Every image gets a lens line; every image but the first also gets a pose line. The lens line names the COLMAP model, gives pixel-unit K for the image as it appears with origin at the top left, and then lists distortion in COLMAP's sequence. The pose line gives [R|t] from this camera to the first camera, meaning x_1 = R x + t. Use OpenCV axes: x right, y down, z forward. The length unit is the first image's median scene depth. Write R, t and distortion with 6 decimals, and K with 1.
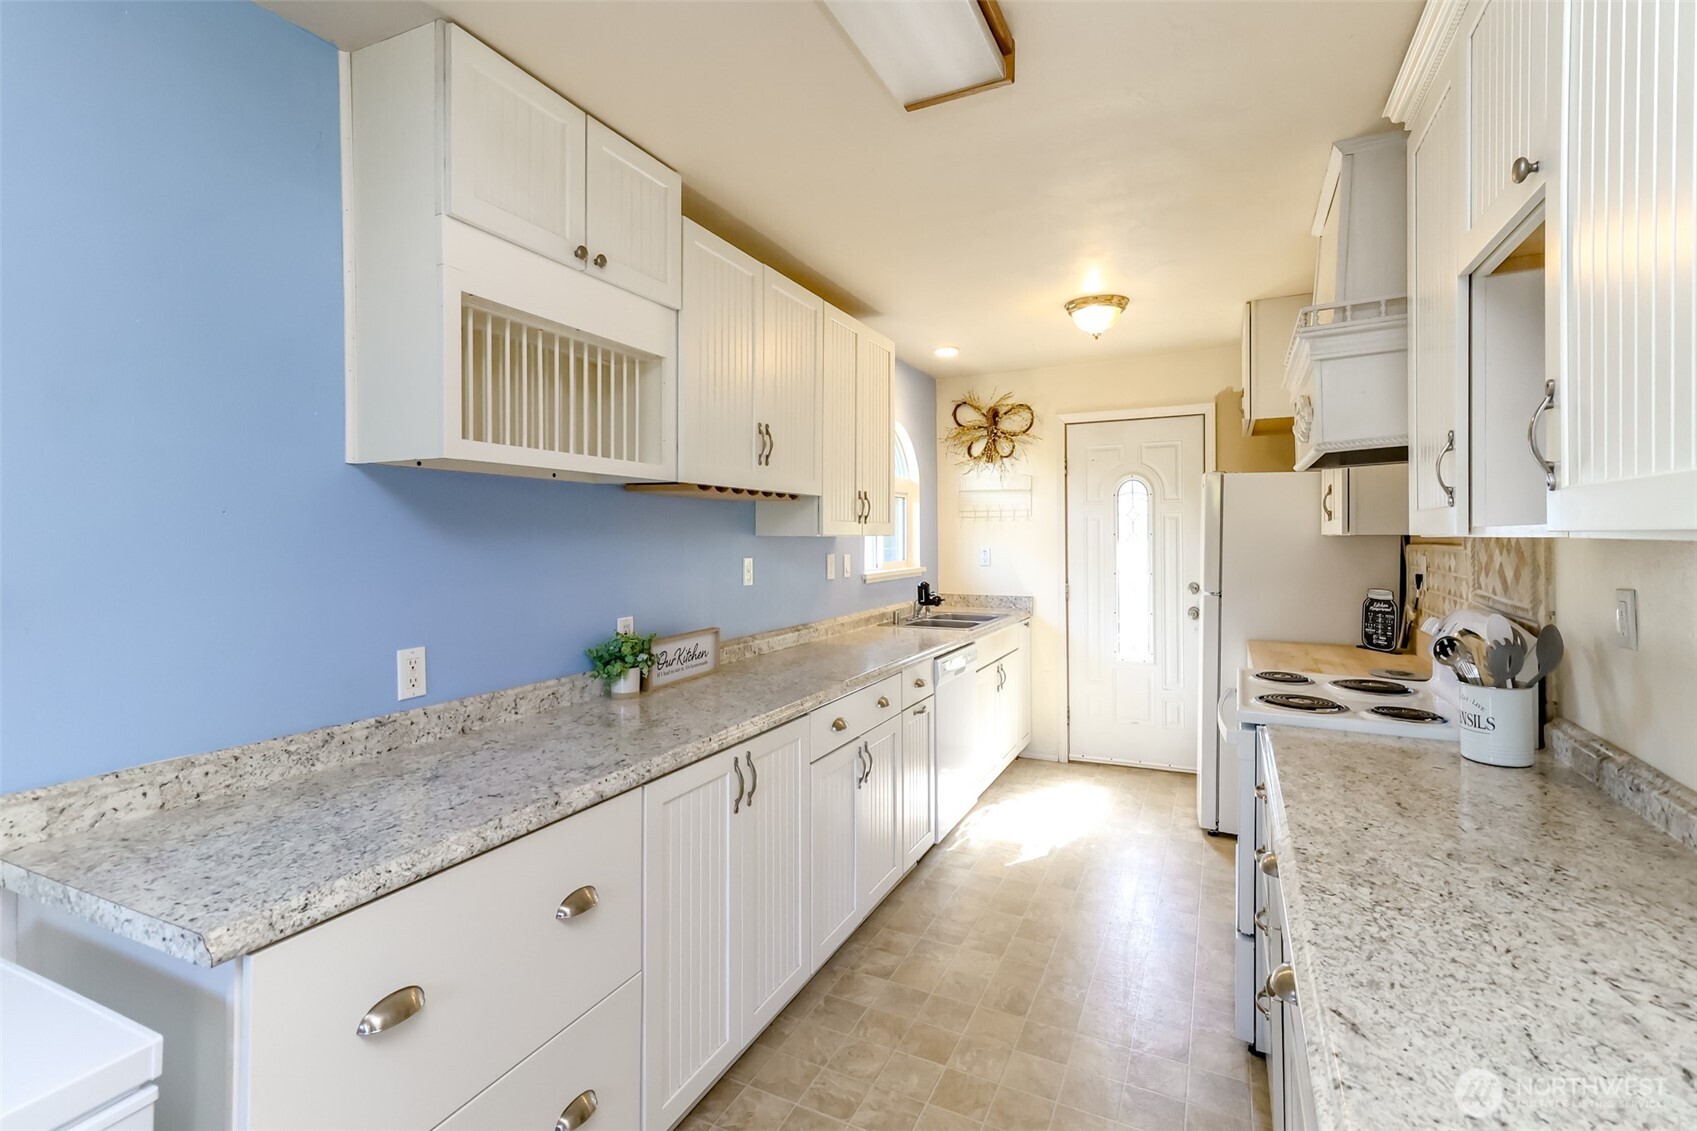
lens RADIAL K [[801.3, 0, 837.3], [0, 801.3, 552.2], [0, 0, 1]] dist [0.026531, 0.000144]
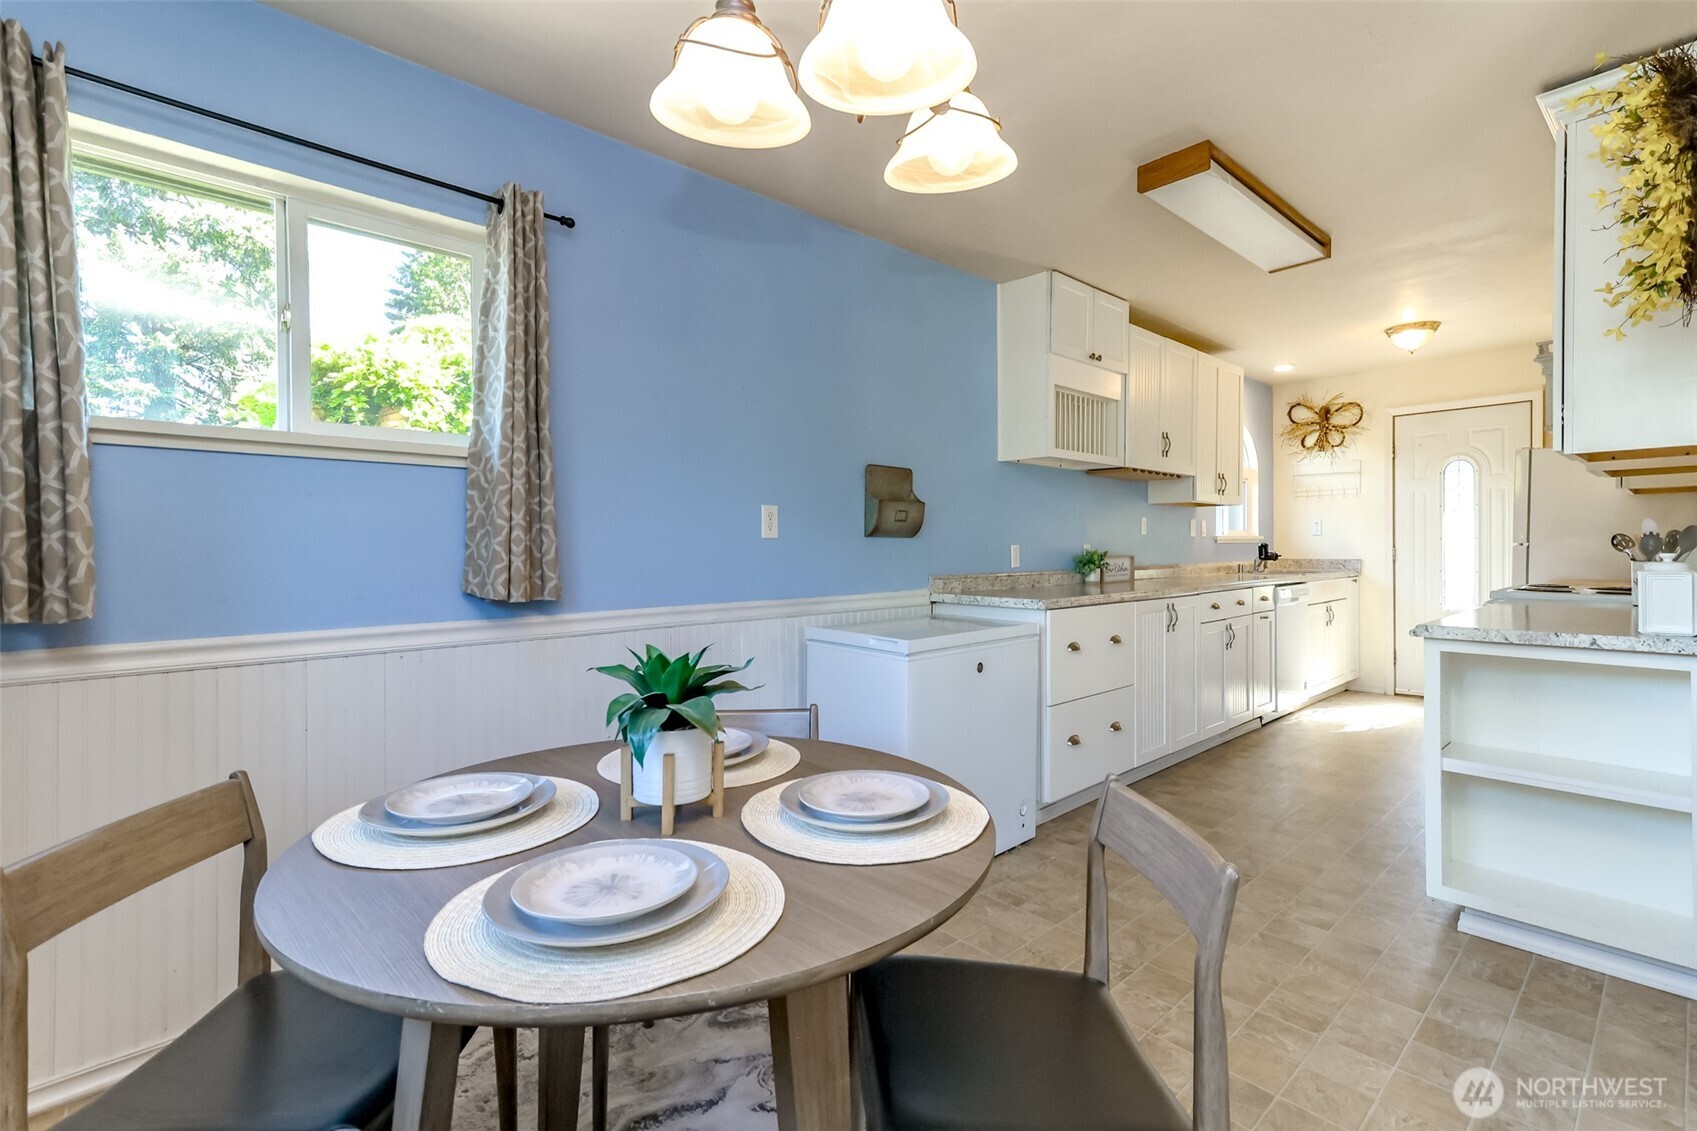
lens RADIAL K [[801.3, 0, 861.2], [0, 801.3, 567.9], [0, 0, 1]] dist [0.026531, 0.000144]
pose [[0.944516, 0.002900, -0.328452, -0.085574], [0.000863, 0.999936, 0.011311, 0.065046], [0.328463, -0.010967, 0.944453, -0.501282]]
